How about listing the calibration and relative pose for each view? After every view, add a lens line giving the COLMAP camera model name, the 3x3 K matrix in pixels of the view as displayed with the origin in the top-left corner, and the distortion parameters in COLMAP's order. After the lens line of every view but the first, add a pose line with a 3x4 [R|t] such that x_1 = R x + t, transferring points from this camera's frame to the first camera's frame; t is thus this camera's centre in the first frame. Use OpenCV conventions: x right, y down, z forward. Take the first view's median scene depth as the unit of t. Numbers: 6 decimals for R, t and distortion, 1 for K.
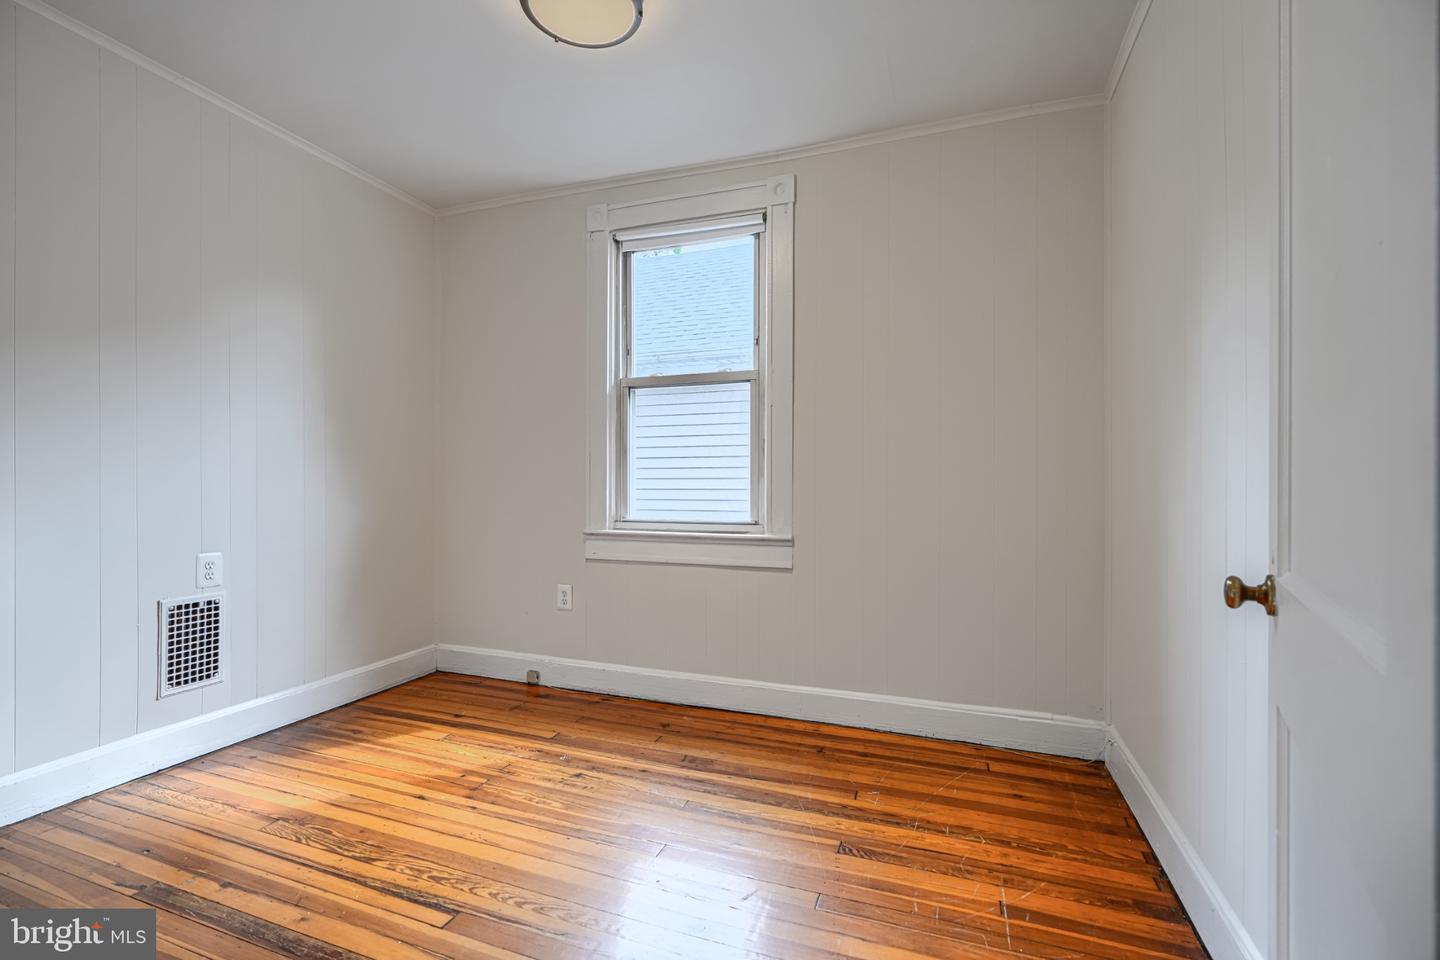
lens RADIAL K [[662.8, 0, 715.9], [0, 662.8, 480.0], [0, 0, 1]] dist [0.001198, 0.000008]
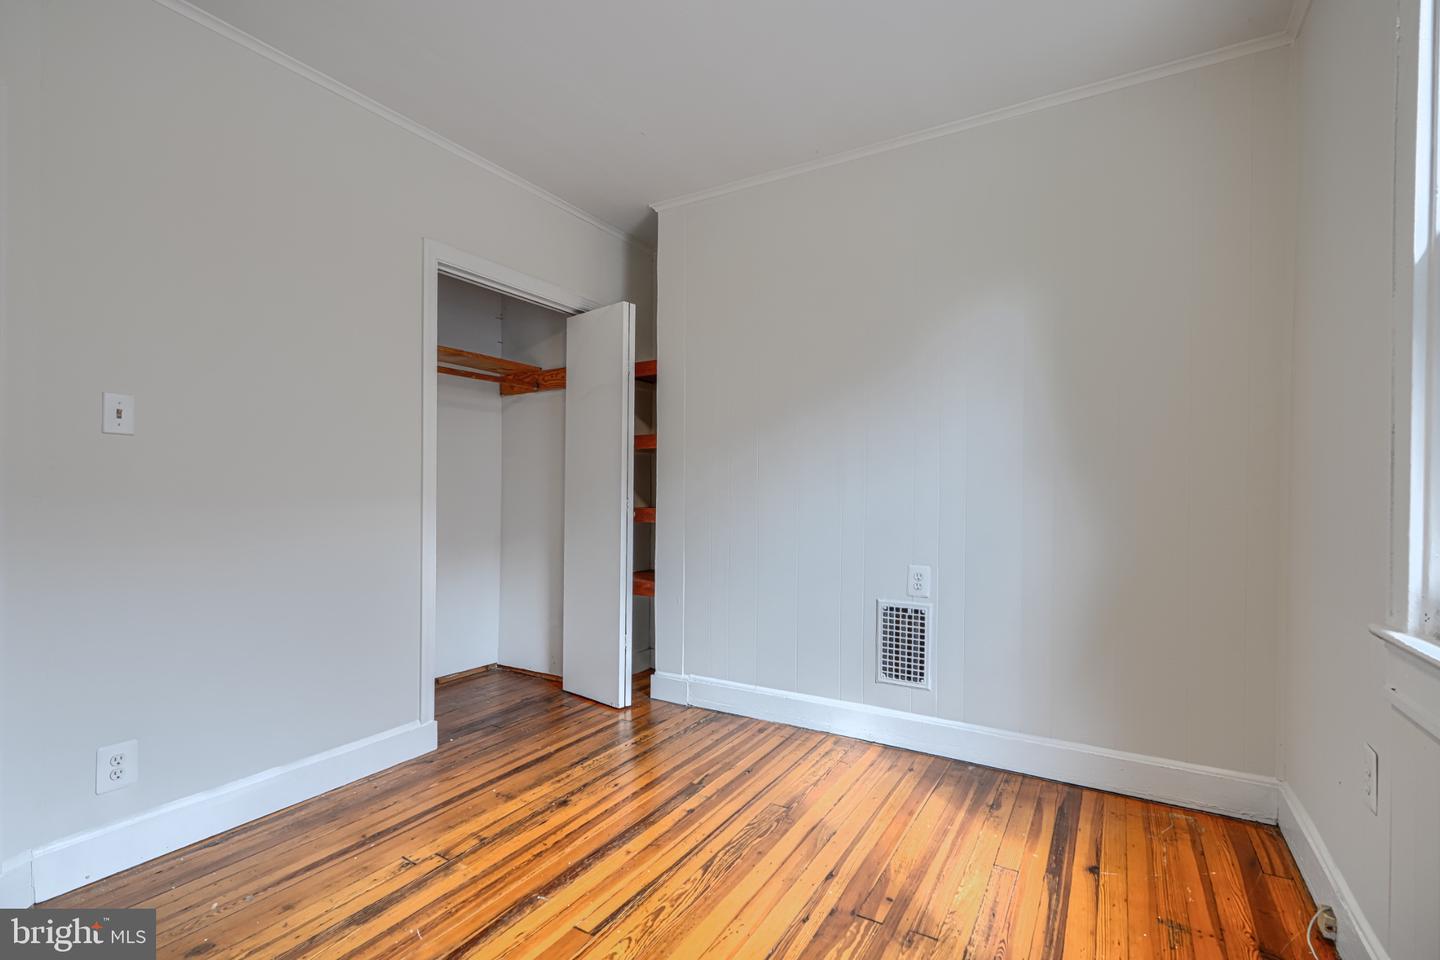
lens RADIAL K [[662.8, 0, 715.9], [0, 662.8, 480.0], [0, 0, 1]] dist [0.001198, 0.000008]
pose [[-0.191599, -0.022454, -0.981216, 0.369078], [-0.005471, 0.999747, -0.021810, -0.004204], [0.981458, 0.001189, -0.191673, 0.894308]]
